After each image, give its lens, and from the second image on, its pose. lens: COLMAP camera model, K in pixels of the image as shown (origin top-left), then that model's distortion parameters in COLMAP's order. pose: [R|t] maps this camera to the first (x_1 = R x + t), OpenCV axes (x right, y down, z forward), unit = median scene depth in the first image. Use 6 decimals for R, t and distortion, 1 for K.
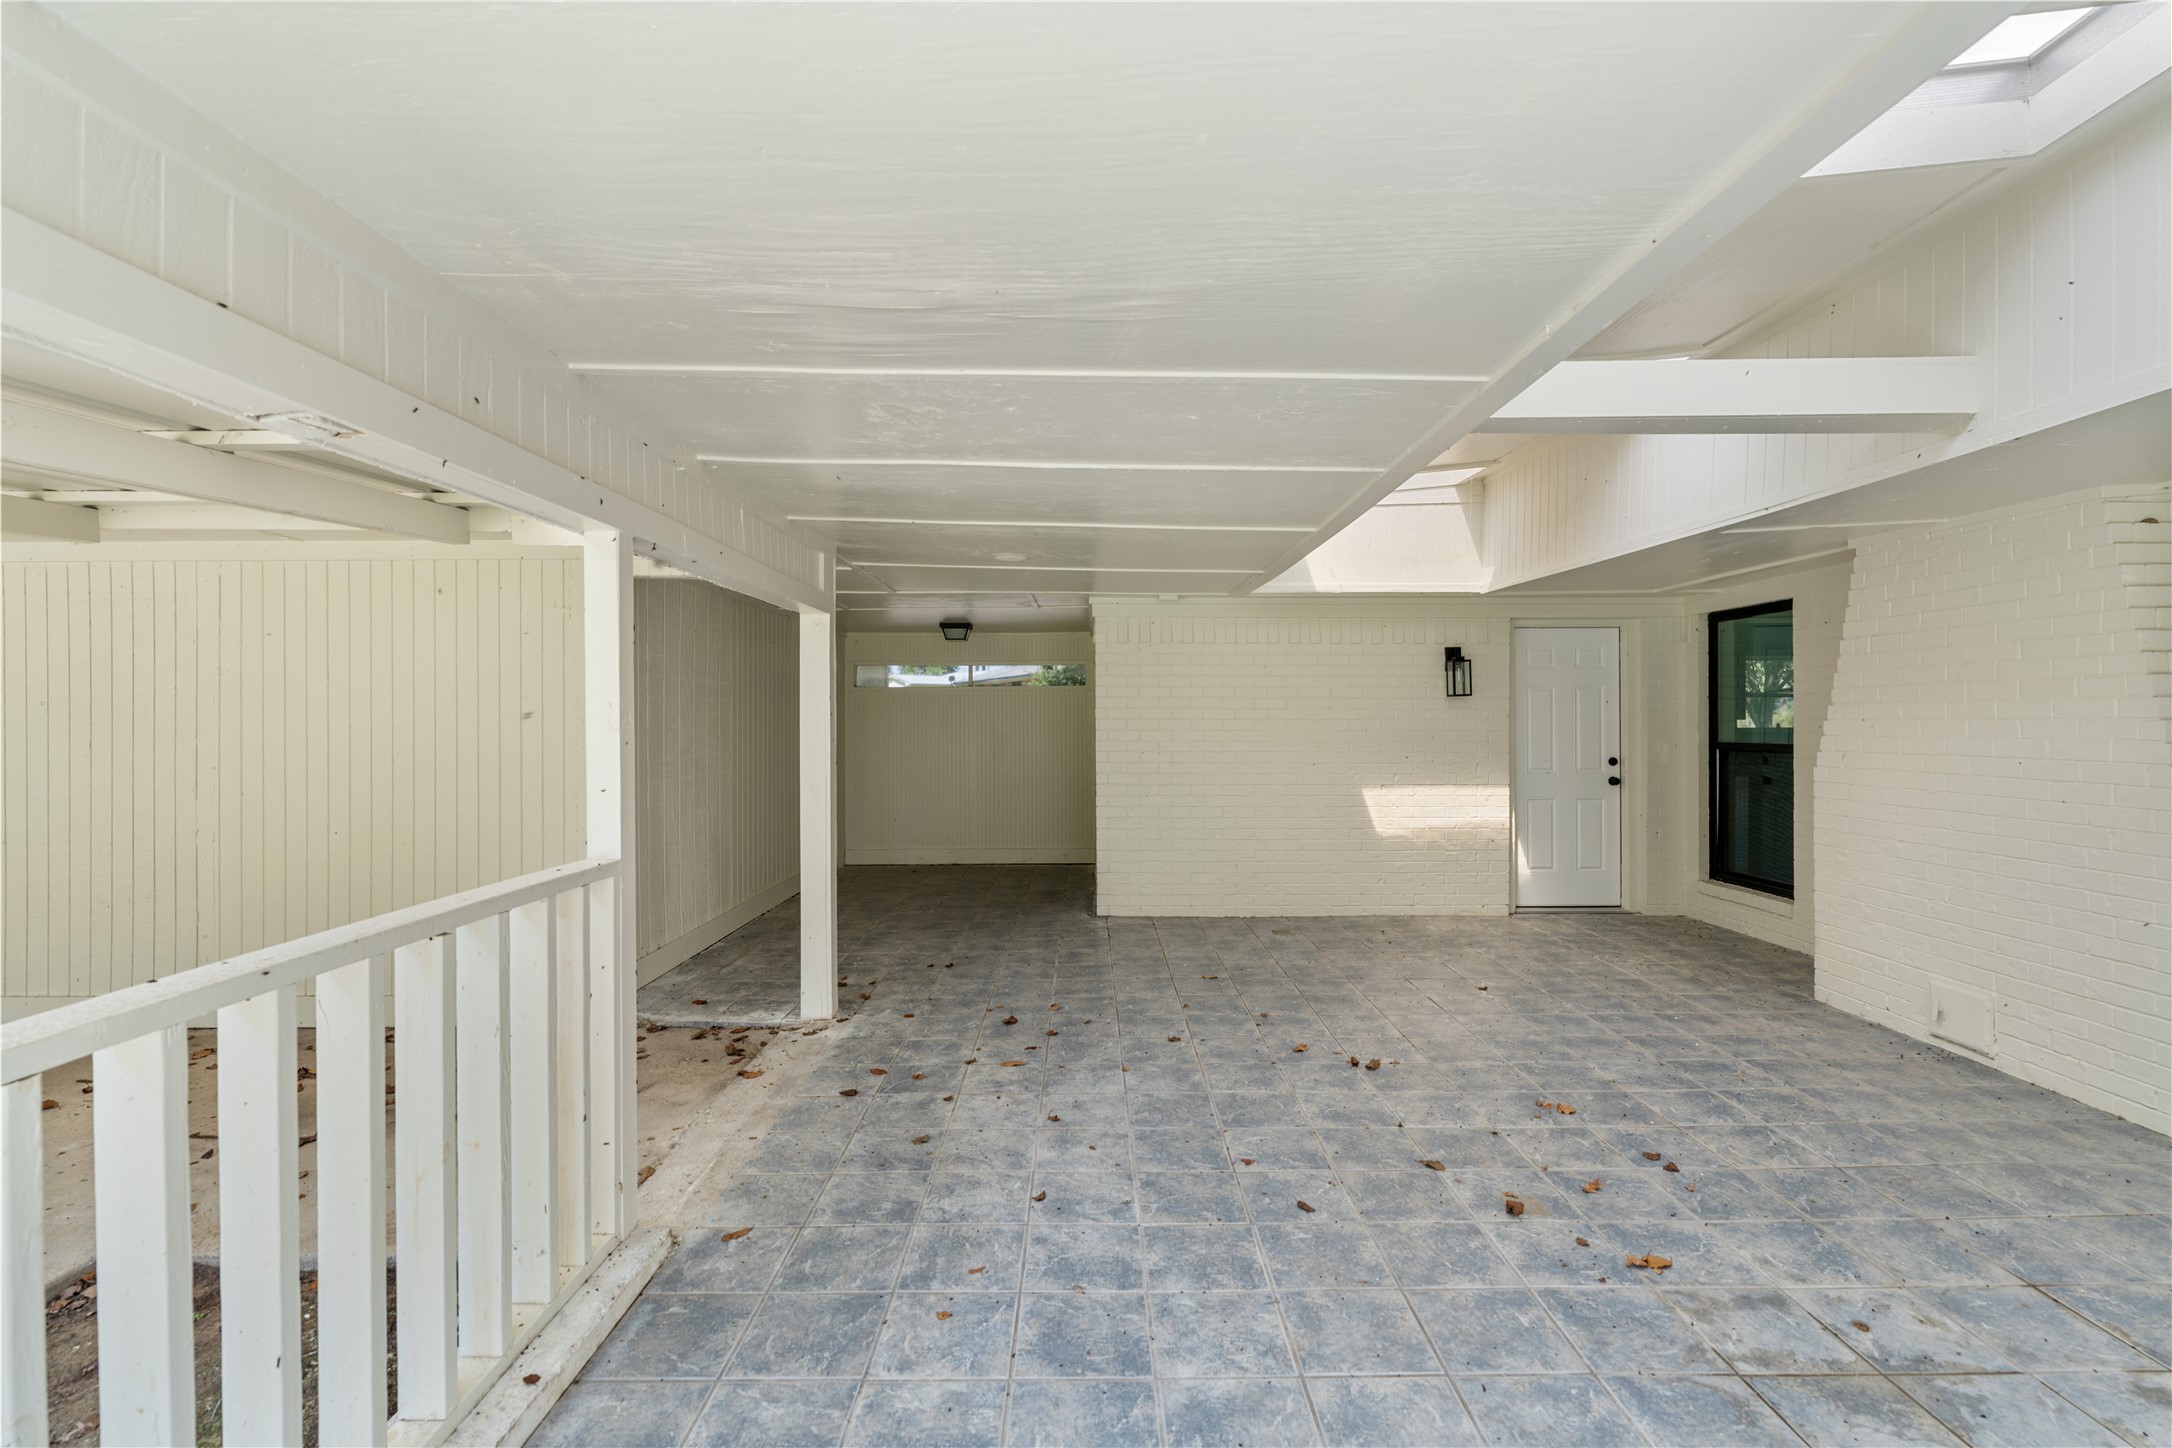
lens RADIAL K [[981.7, 0, 1085.9], [0, 981.7, 728.6], [0, 0, 1]] dist [0.005003, 0.000685]
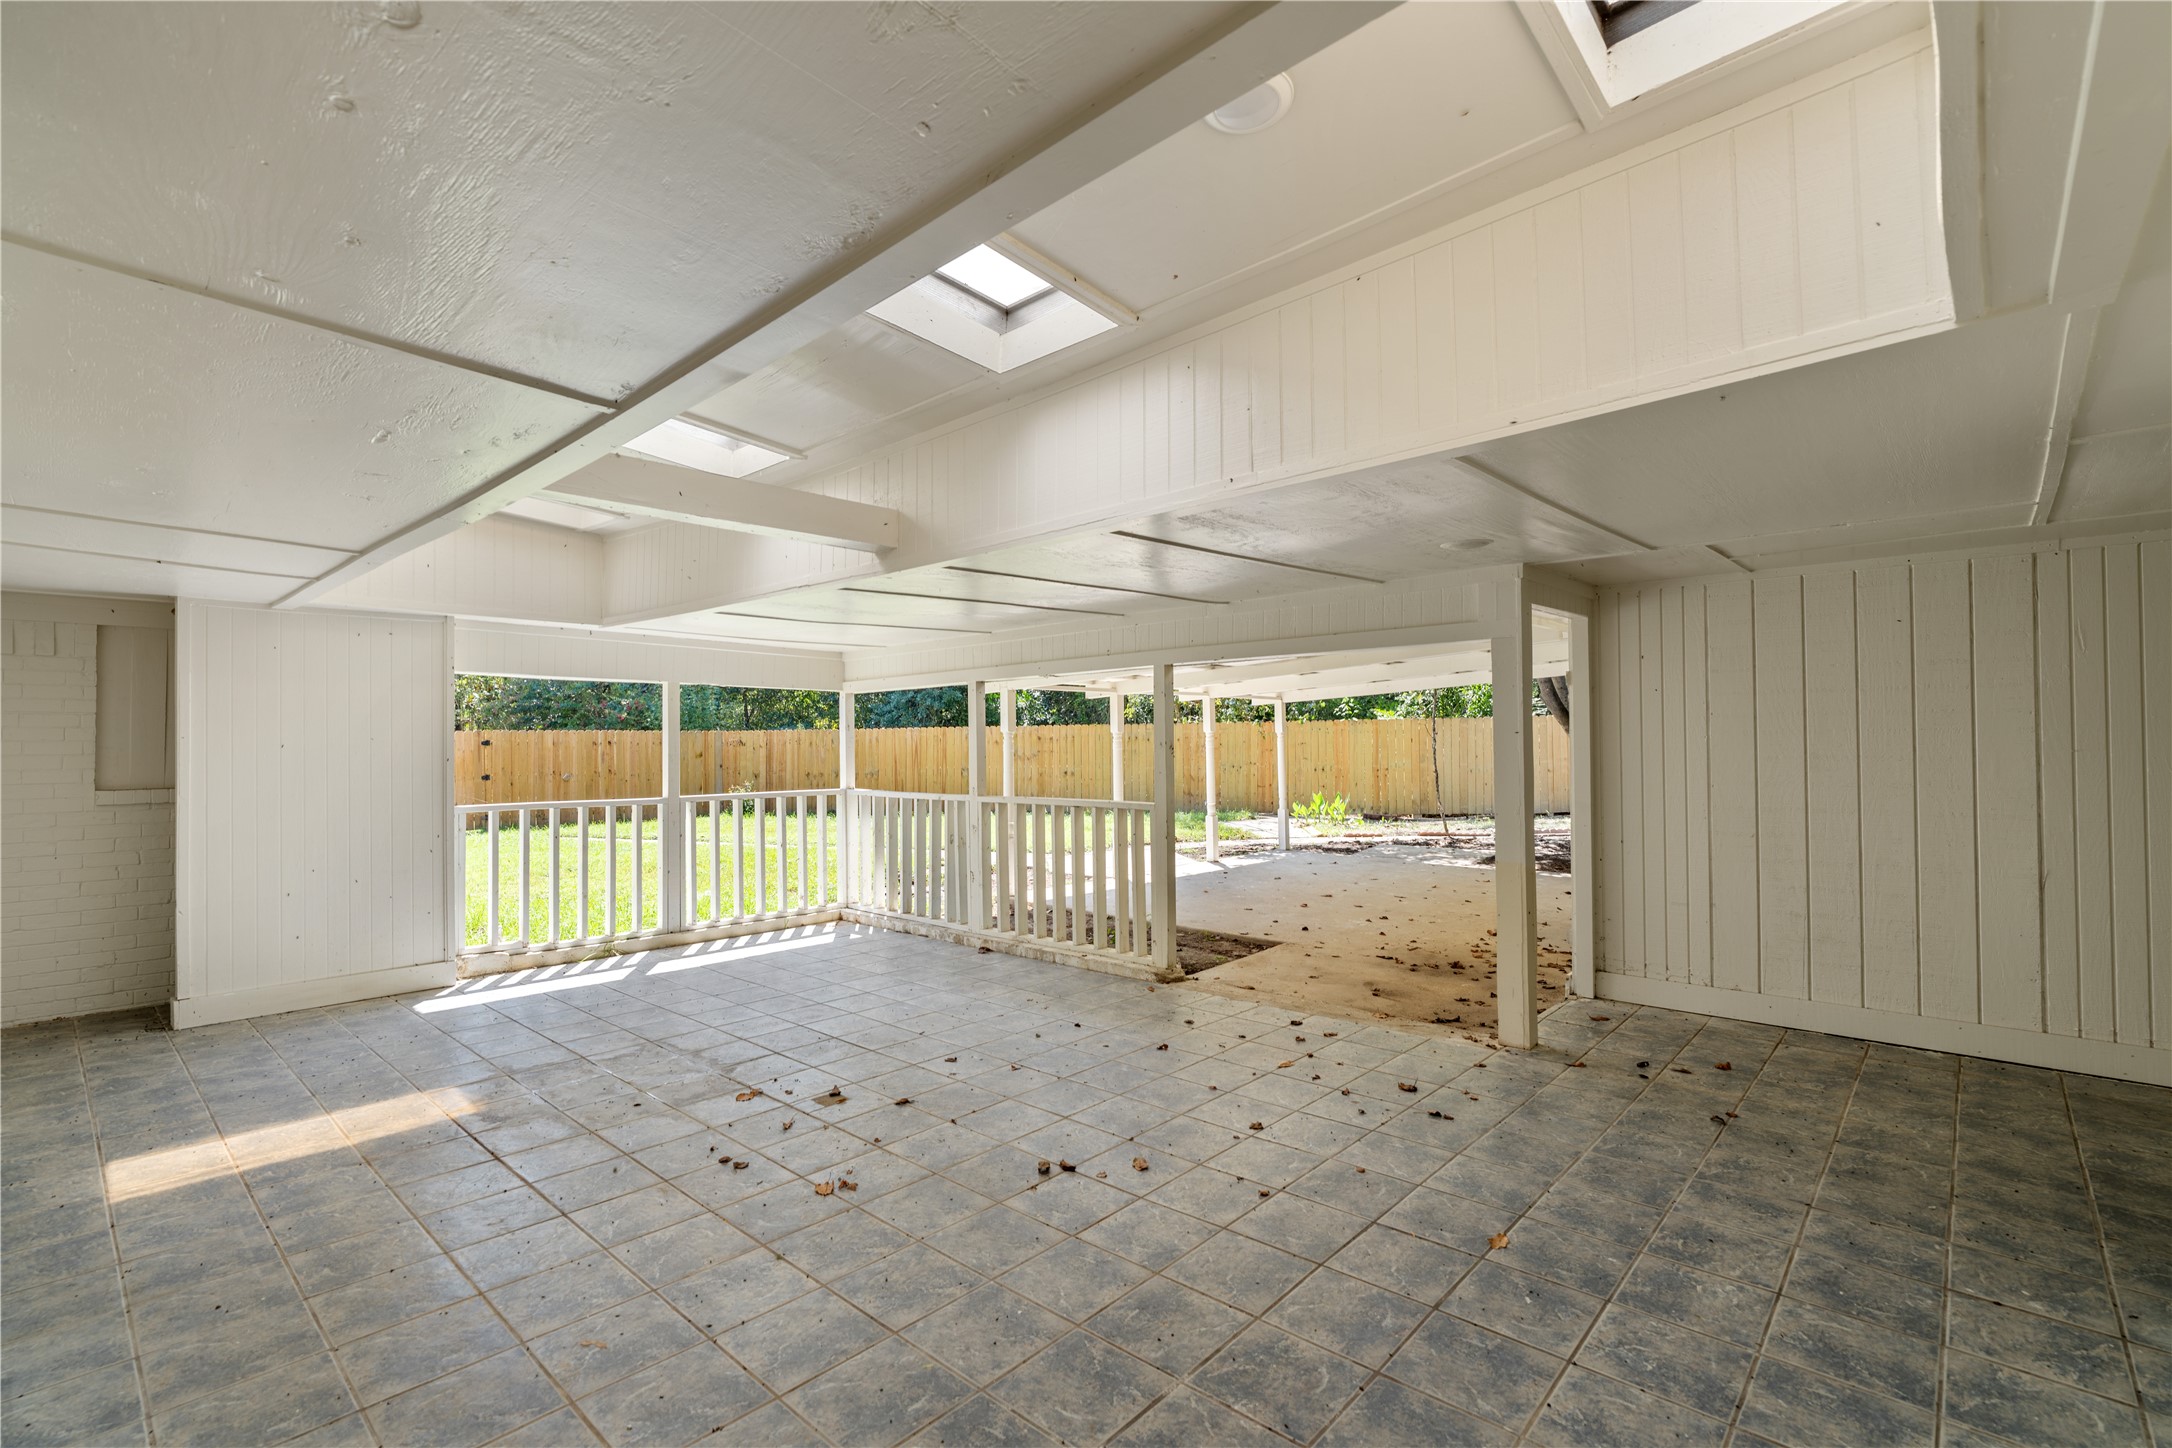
lens RADIAL K [[981.7, 0, 1085.5], [0, 981.7, 725.2], [0, 0, 1]] dist [0.005003, 0.000685]
pose [[-0.678233, -0.002877, -0.734841, 0.896538], [0.001576, 0.999984, -0.005370, -0.026693], [0.734845, -0.004801, -0.678218, 1.621364]]
